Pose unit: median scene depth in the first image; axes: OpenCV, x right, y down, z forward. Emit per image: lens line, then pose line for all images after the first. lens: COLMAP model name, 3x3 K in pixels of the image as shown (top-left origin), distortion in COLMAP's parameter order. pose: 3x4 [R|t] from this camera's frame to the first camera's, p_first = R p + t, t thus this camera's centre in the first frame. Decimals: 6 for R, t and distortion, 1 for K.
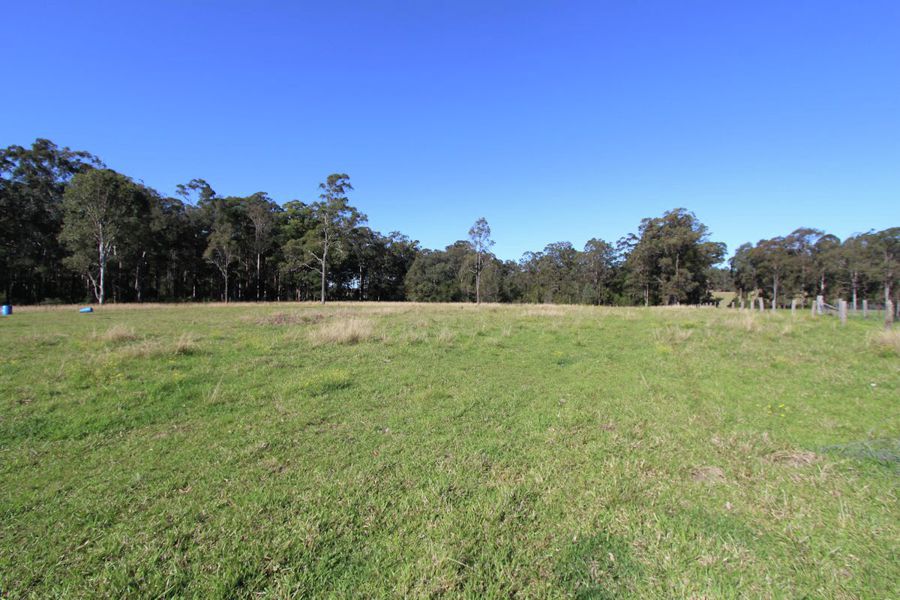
lens RADIAL K [[424.3, 0, 452.7], [0, 424.3, 297.2], [0, 0, 1]] dist [-0.003201, -0.000161]
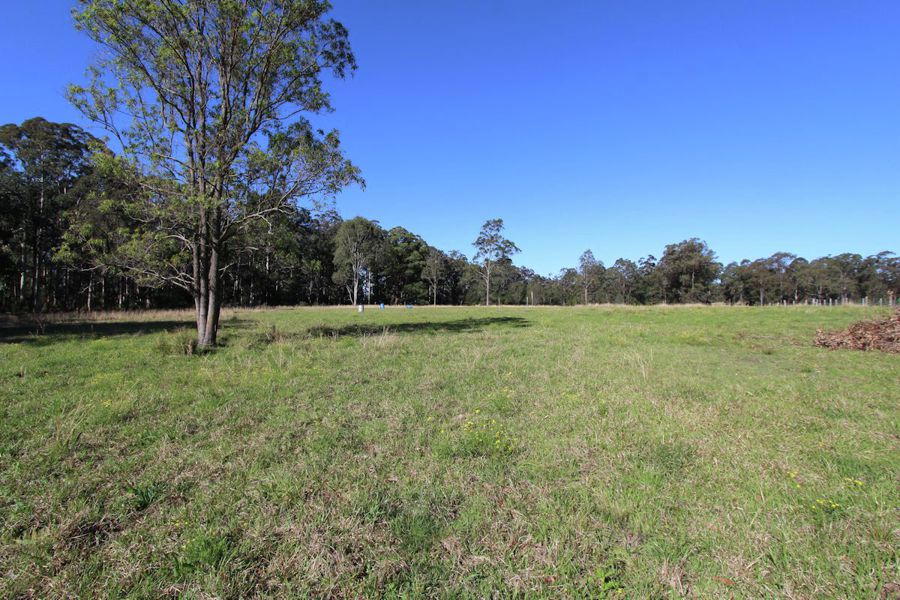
lens RADIAL K [[424.3, 0, 447.3], [0, 424.3, 301.4], [0, 0, 1]] dist [-0.003201, -0.000161]
pose [[0.998716, 0.004564, 0.050450, -0.263507], [-0.003786, 0.999873, -0.015492, 0.011972], [-0.050514, 0.015281, 0.998606, -0.248879]]
